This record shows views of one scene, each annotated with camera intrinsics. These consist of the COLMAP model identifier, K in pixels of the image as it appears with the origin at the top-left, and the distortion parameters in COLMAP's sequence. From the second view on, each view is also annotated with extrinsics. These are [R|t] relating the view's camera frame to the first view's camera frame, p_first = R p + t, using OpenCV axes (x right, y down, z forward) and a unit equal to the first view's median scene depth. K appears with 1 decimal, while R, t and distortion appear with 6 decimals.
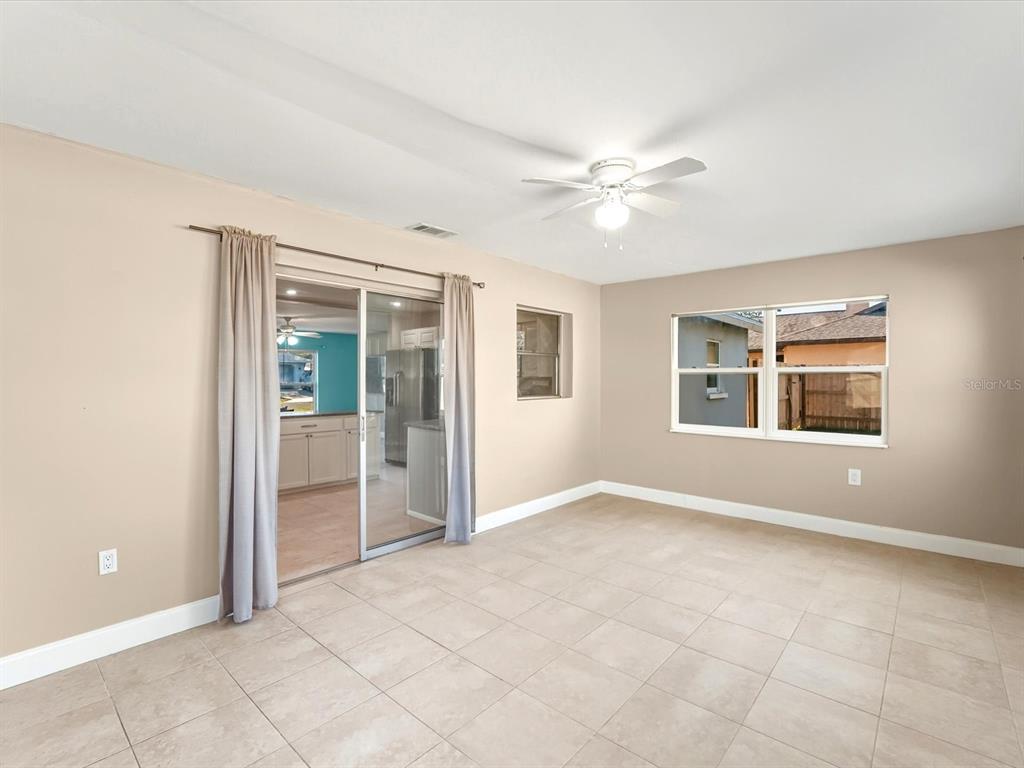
lens RADIAL K [[483.4, 0, 507.2], [0, 483.4, 376.9], [0, 0, 1]] dist [-0.020712, 0.000192]
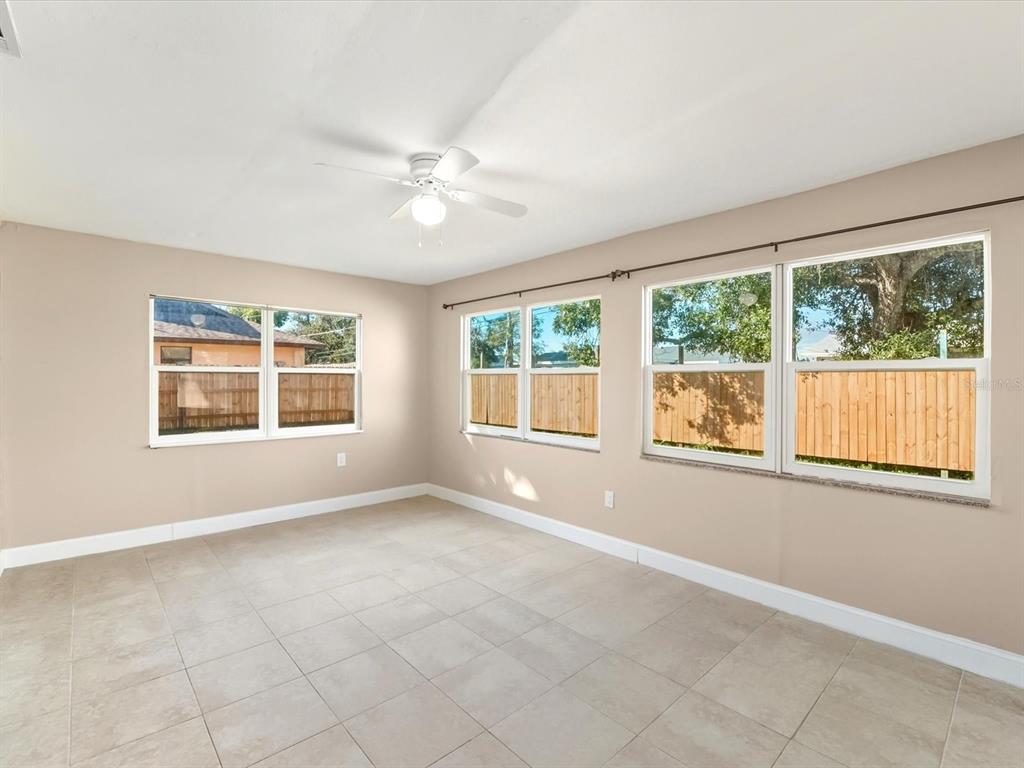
lens RADIAL K [[483.4, 0, 507.2], [0, 483.4, 376.9], [0, 0, 1]] dist [-0.020712, 0.000192]
pose [[0.101691, 0.002458, 0.994813, -0.450371], [-0.004944, 0.999986, -0.001966, -0.000220], [-0.994804, -0.004718, 0.101702, 0.458434]]
